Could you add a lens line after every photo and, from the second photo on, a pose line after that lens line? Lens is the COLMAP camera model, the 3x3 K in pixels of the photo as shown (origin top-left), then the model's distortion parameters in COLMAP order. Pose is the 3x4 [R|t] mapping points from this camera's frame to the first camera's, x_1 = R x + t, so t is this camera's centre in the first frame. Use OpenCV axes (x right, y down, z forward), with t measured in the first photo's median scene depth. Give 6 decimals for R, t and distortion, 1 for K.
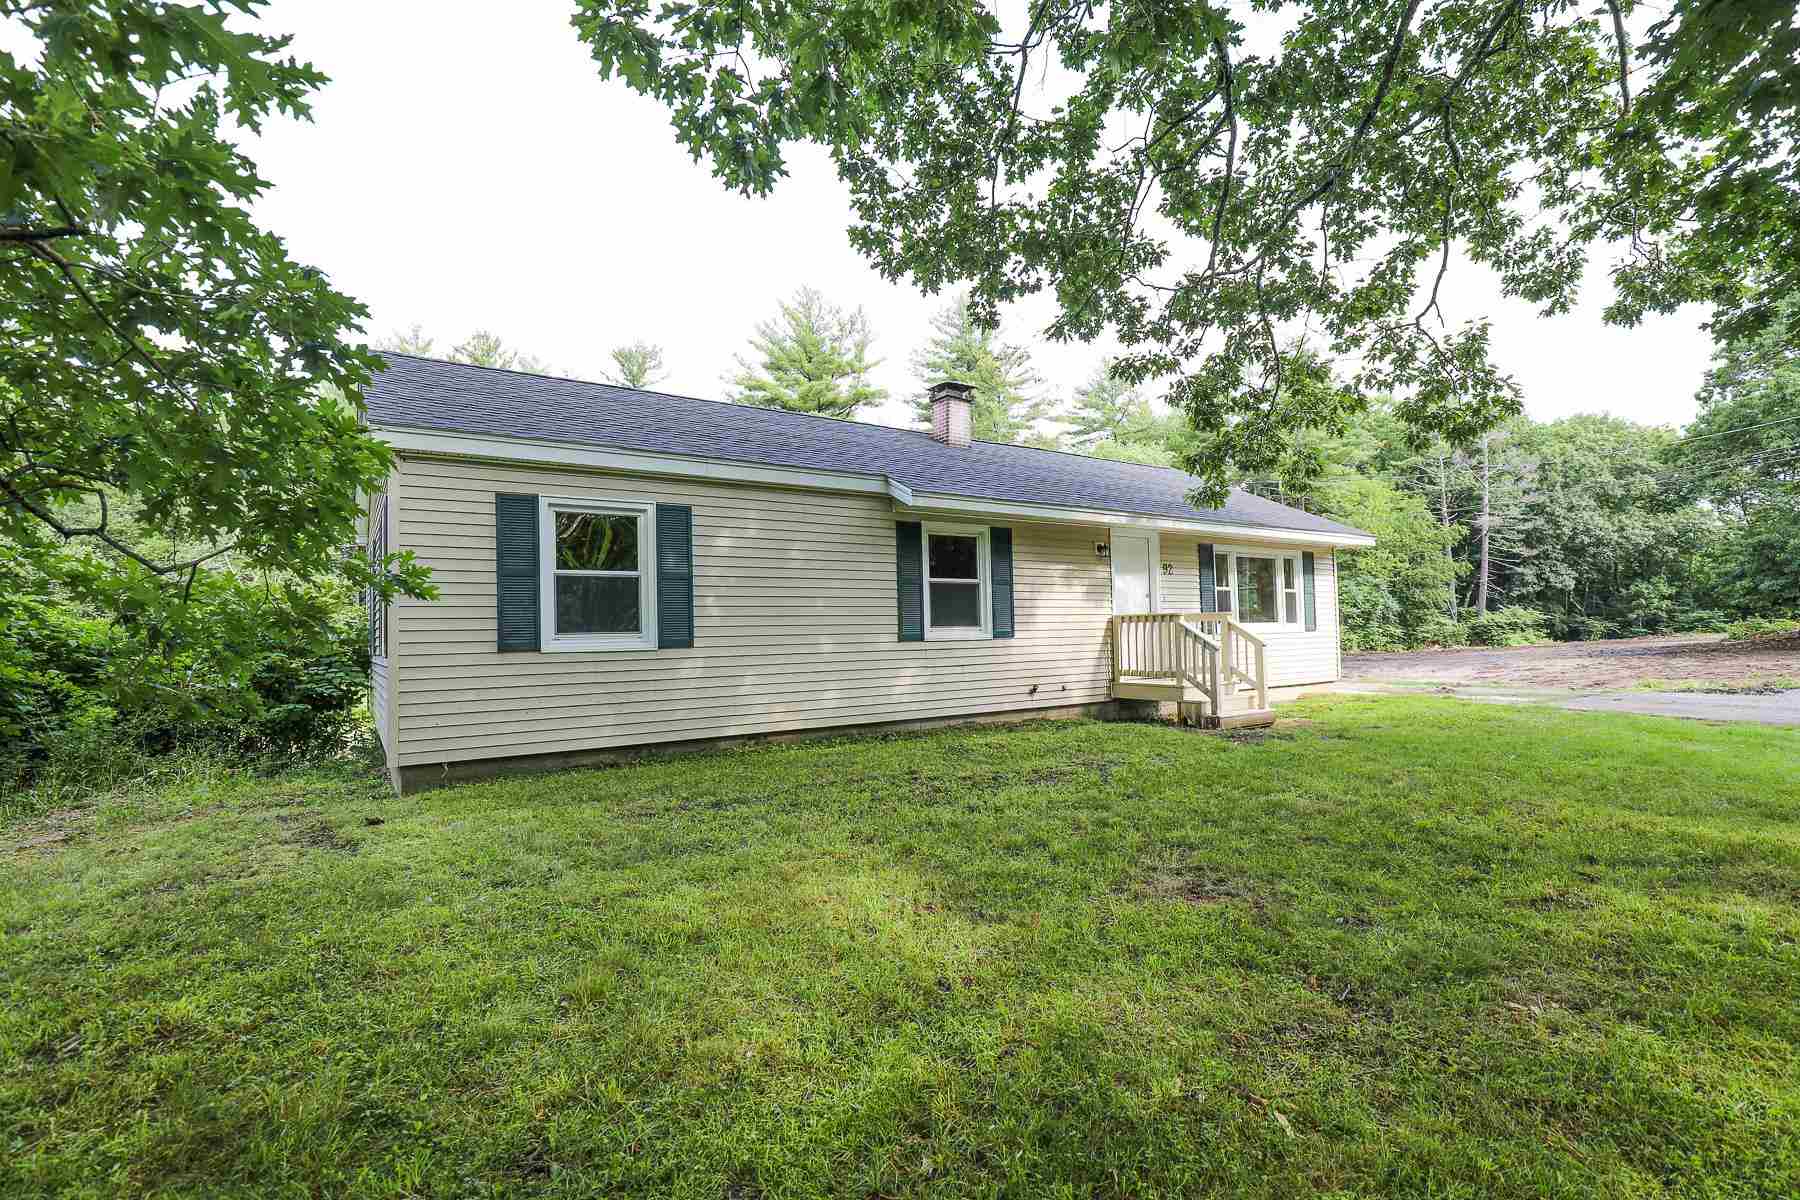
lens RADIAL K [[839.3, 0, 909.4], [0, 839.3, 612.3], [0, 0, 1]] dist [-0.032517, 0.005895]
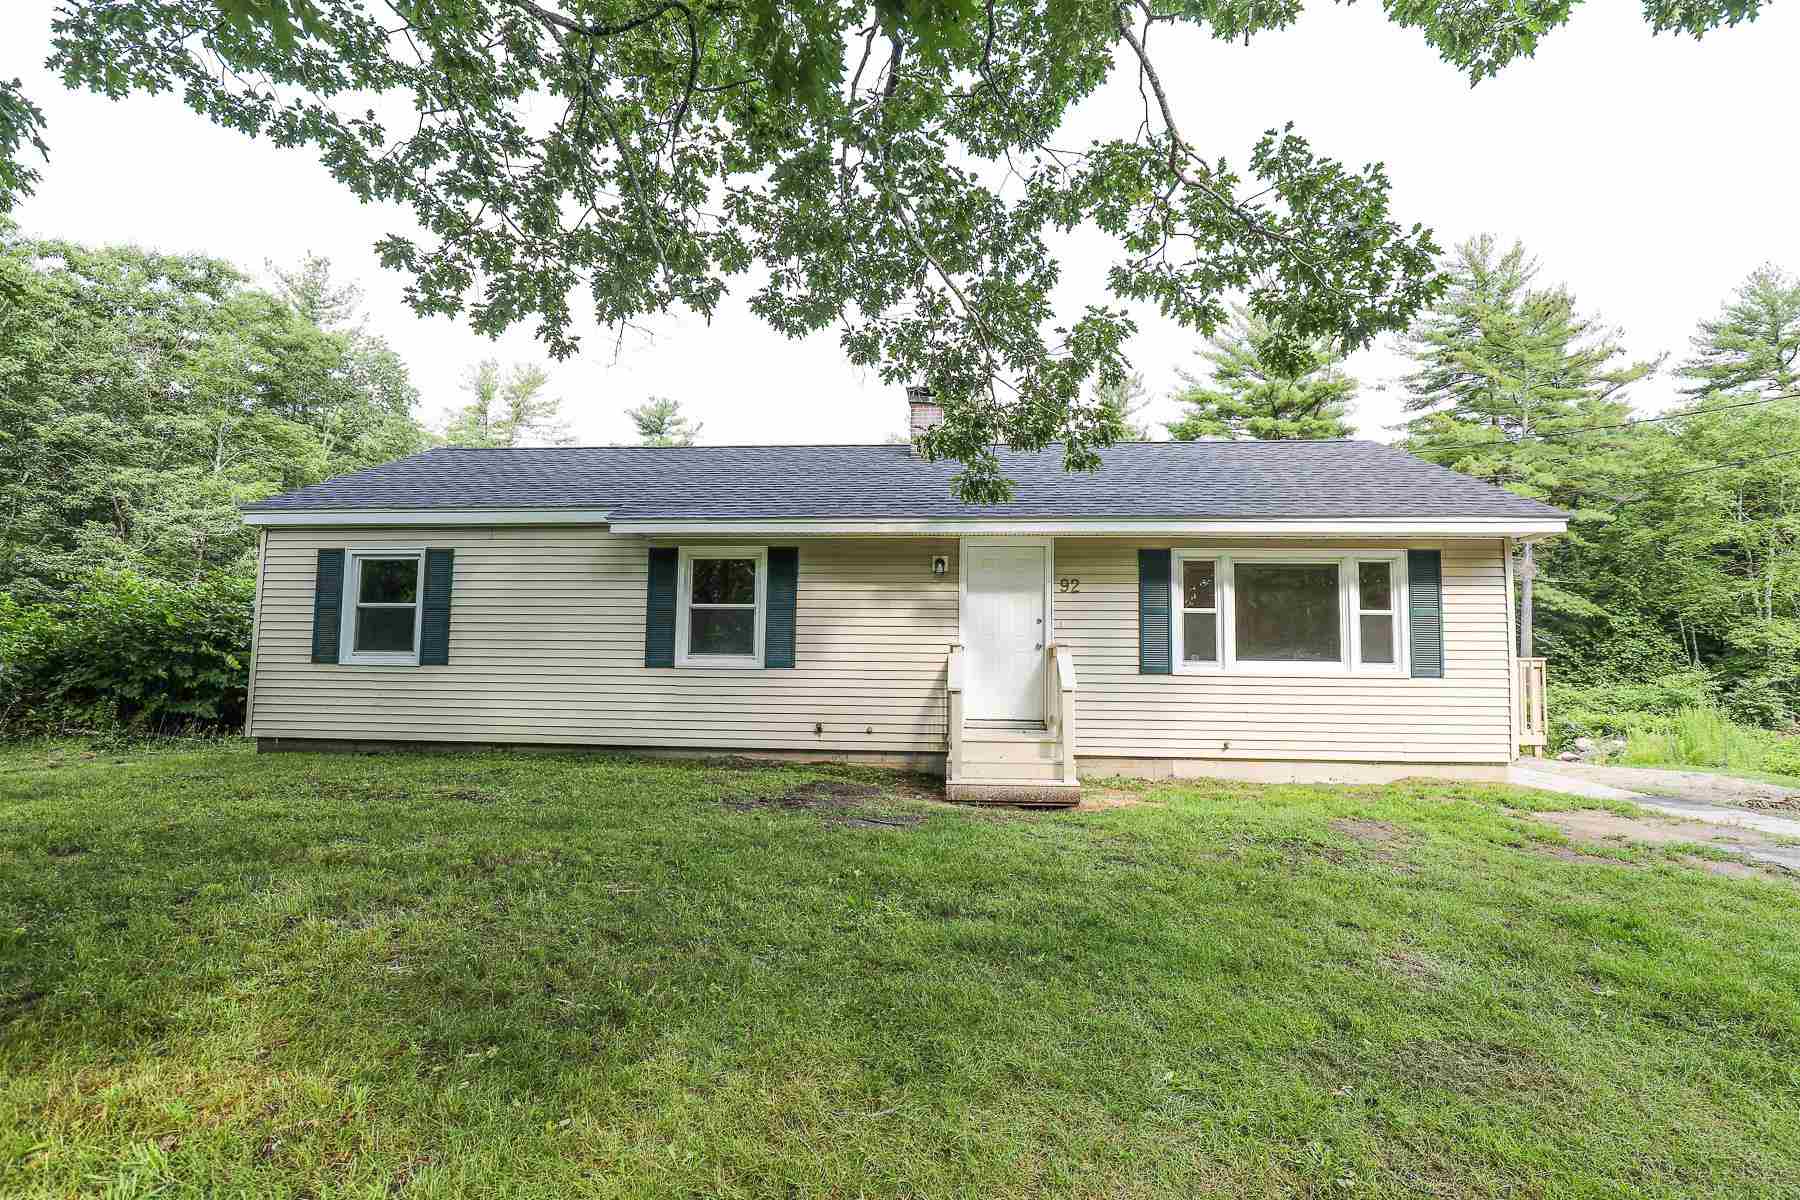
lens RADIAL K [[839.3, 0, 909.4], [0, 839.3, 612.3], [0, 0, 1]] dist [-0.032517, 0.005895]
pose [[0.771948, -0.009234, -0.635619, 0.807307], [-0.010901, 0.999555, -0.027760, -0.006305], [0.635593, 0.028358, 0.771504, 0.389391]]
